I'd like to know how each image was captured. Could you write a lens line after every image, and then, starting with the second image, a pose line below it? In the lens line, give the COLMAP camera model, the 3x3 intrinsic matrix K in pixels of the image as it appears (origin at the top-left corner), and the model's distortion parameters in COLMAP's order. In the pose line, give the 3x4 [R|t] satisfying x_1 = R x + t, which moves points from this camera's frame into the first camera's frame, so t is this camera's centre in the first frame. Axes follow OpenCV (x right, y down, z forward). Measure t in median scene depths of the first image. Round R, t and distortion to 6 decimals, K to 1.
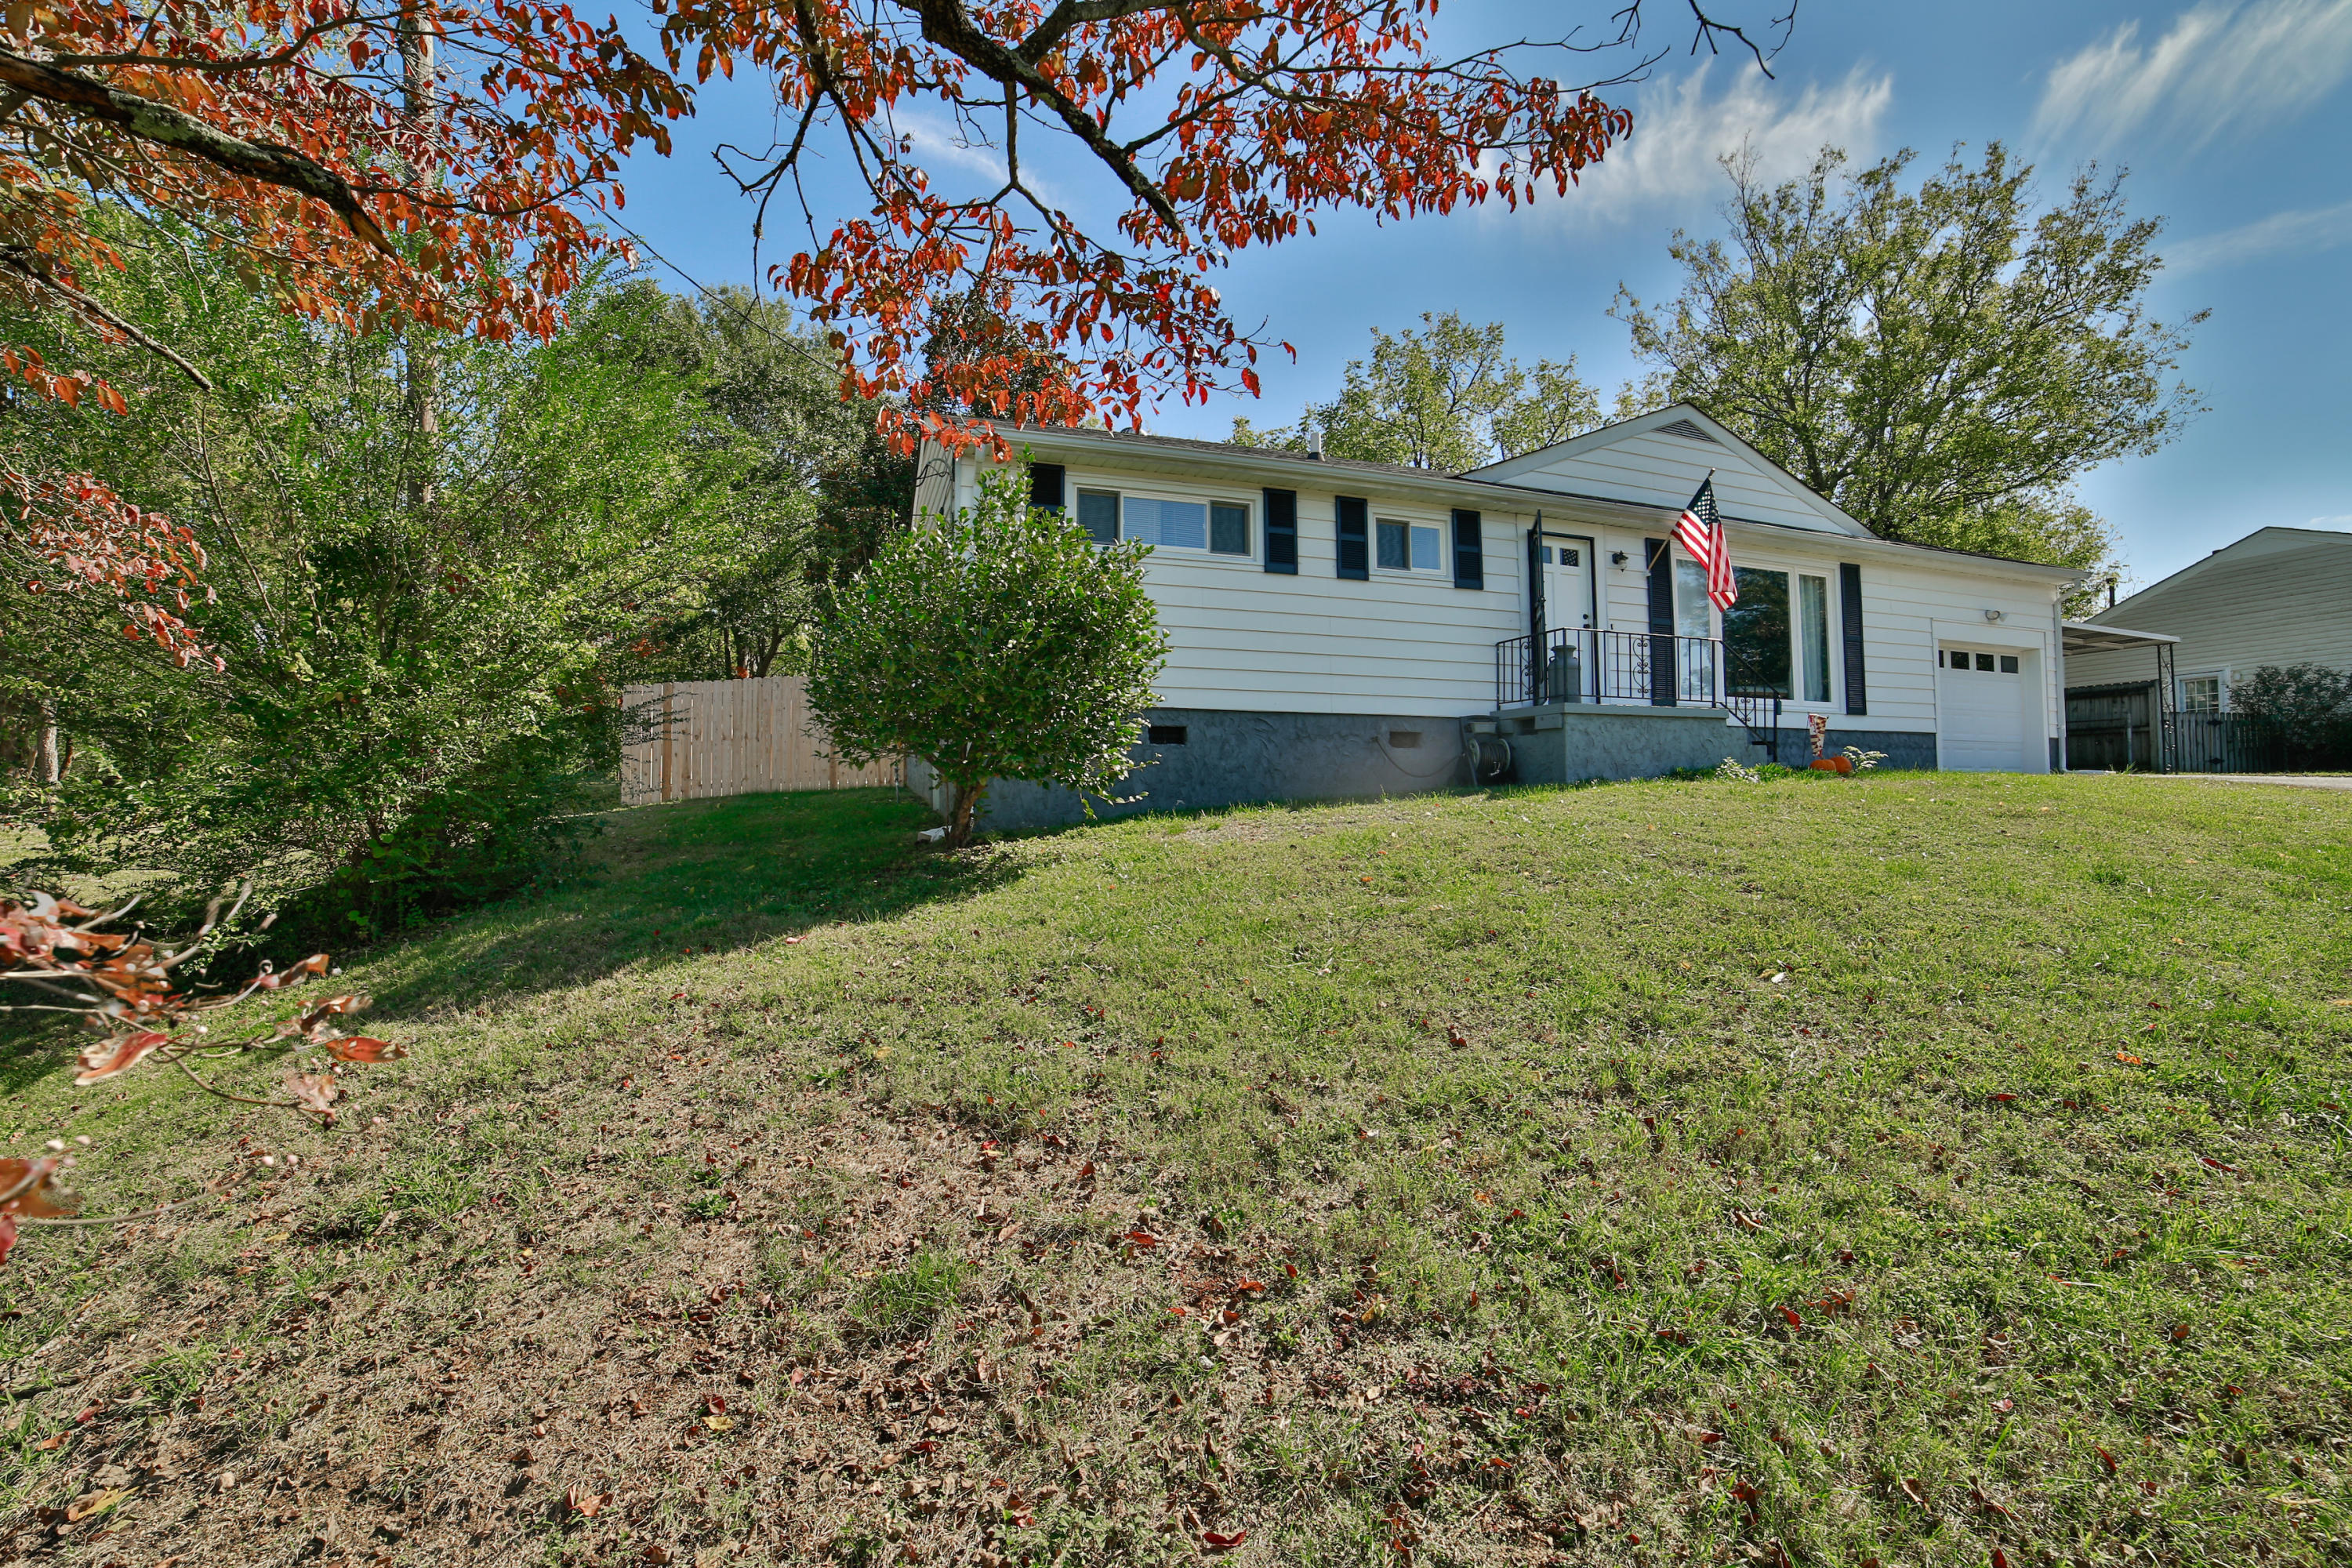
lens RADIAL K [[1018.1, 0, 1162.6], [0, 1018.1, 785.2], [0, 0, 1]] dist [-0.101339, 0.033004]
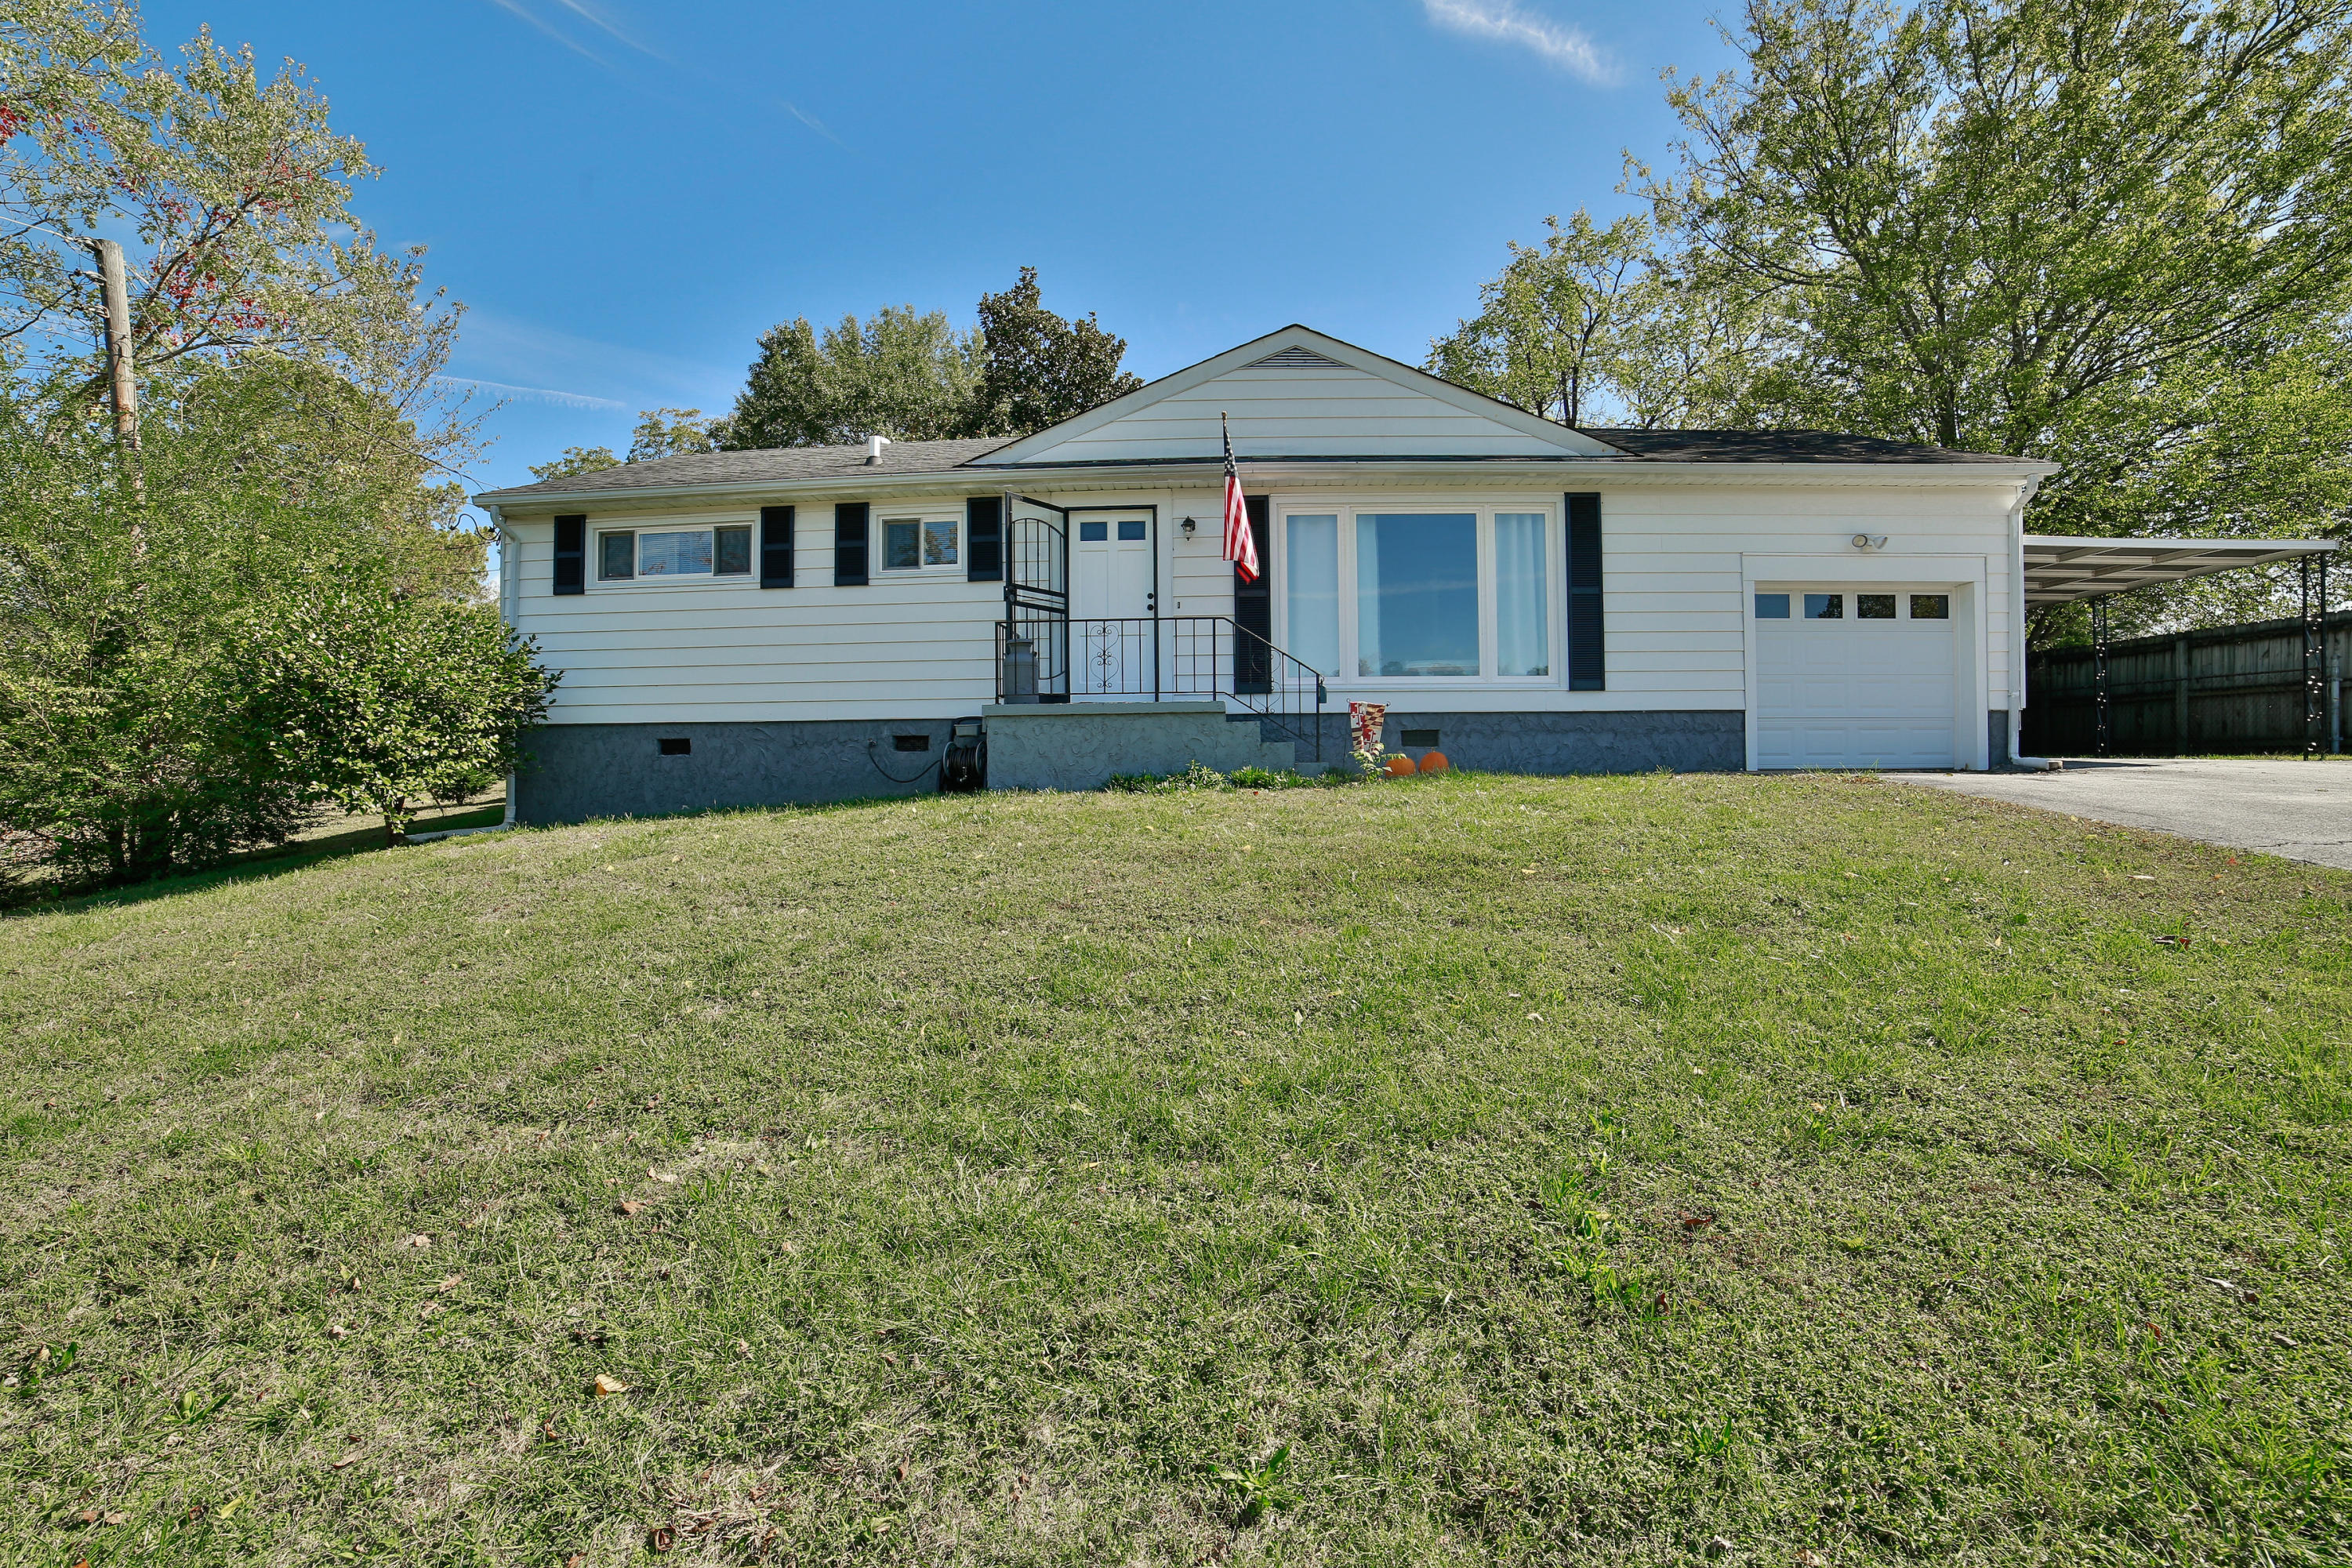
lens RADIAL K [[1018.1, 0, 1162.6], [0, 1018.1, 785.2], [0, 0, 1]] dist [-0.101339, 0.033004]
pose [[0.915229, 0.001915, -0.402930, 0.864808], [0.006866, 0.999769, 0.020346, -0.023848], [0.402876, -0.021388, 0.915005, 0.206812]]
